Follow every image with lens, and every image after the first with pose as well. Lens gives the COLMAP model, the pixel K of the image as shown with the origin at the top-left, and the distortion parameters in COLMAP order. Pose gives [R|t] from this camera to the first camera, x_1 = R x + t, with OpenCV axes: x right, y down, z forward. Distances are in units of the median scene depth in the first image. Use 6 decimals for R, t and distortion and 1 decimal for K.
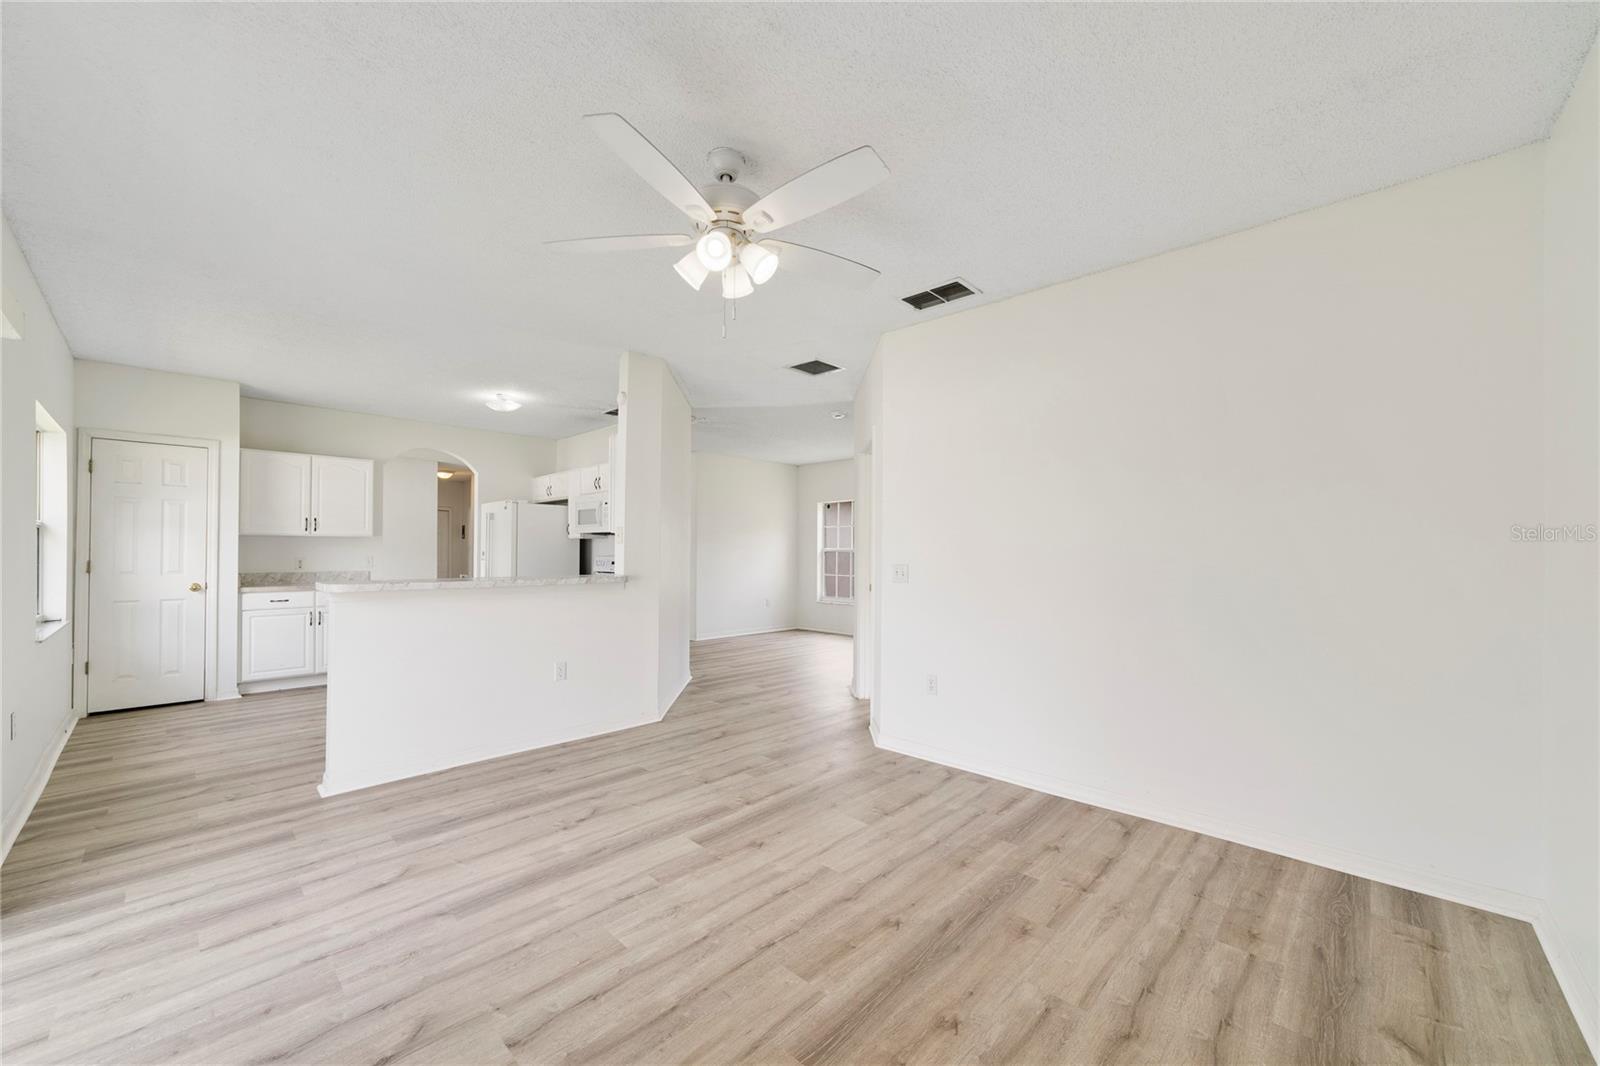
lens RADIAL K [[608.2, 0, 795.3], [0, 608.2, 537.6], [0, 0, 1]] dist [-0.000392, 0.000266]
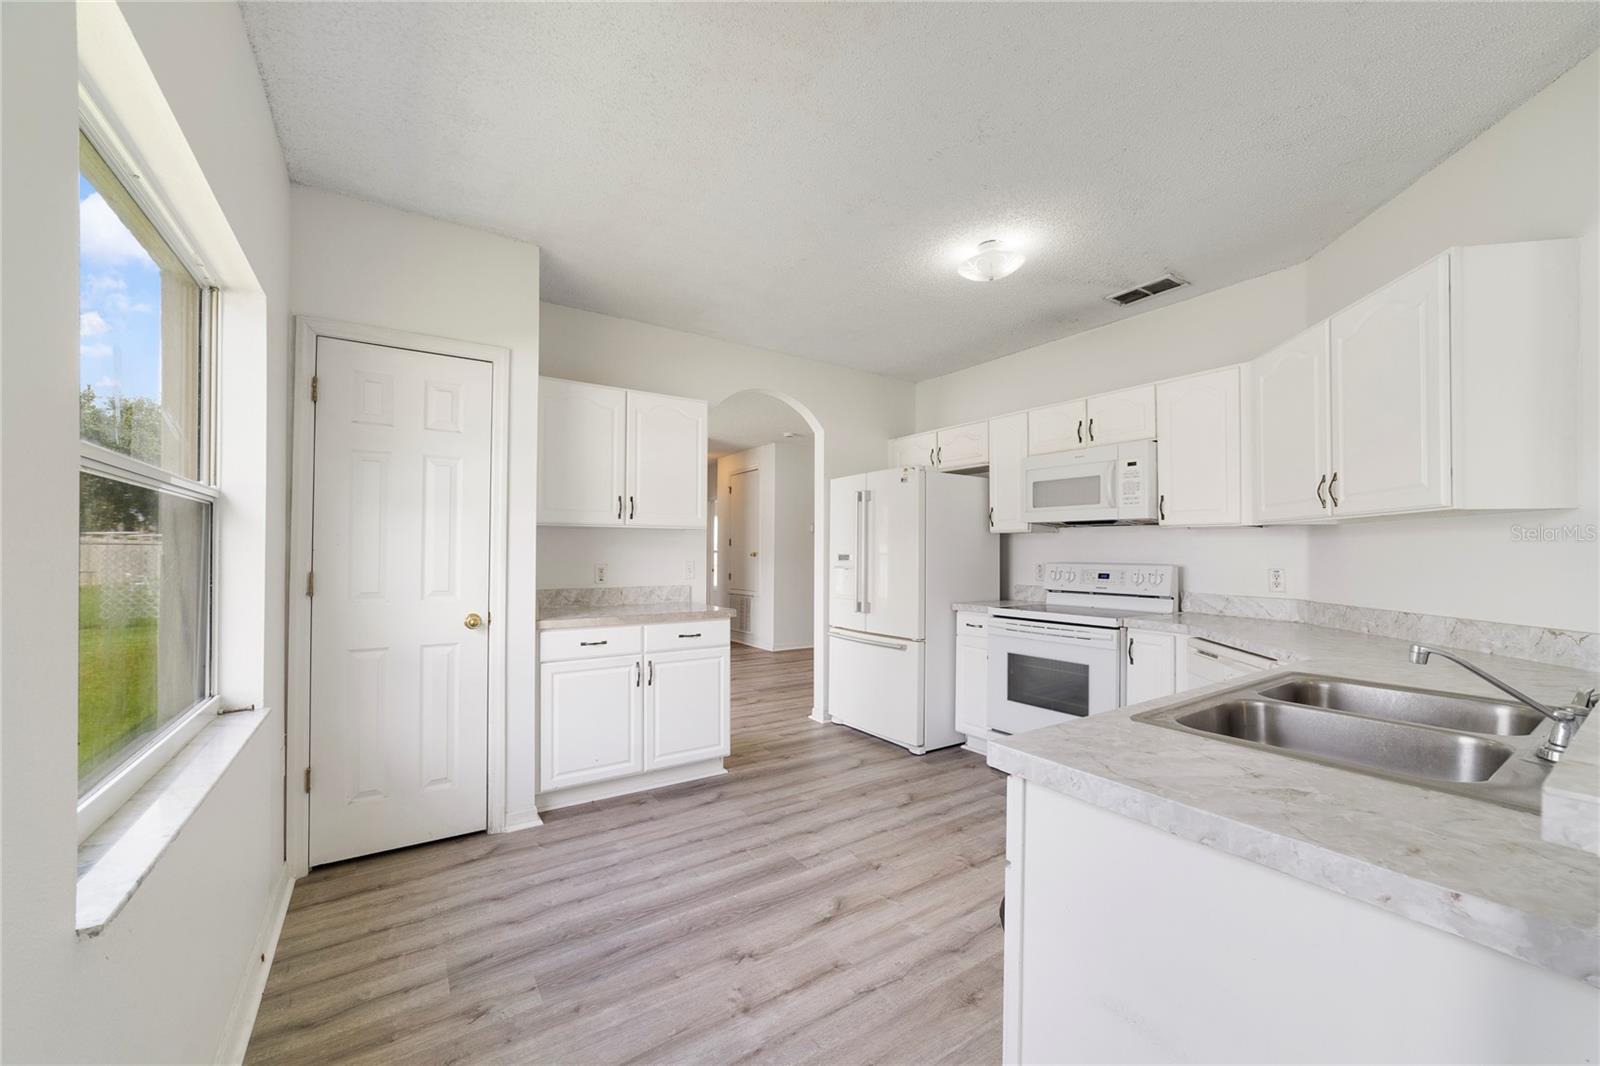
lens RADIAL K [[614.4, 0, 800.0], [0, 614.4, 533.0], [0, 0, 1]] dist [-0.015161, -0.000128]
pose [[0.978448, -0.001652, -0.206485, -0.570638], [0.000351, 0.999980, -0.006335, 0.007177], [0.206491, 0.006126, 0.978429, 0.510802]]
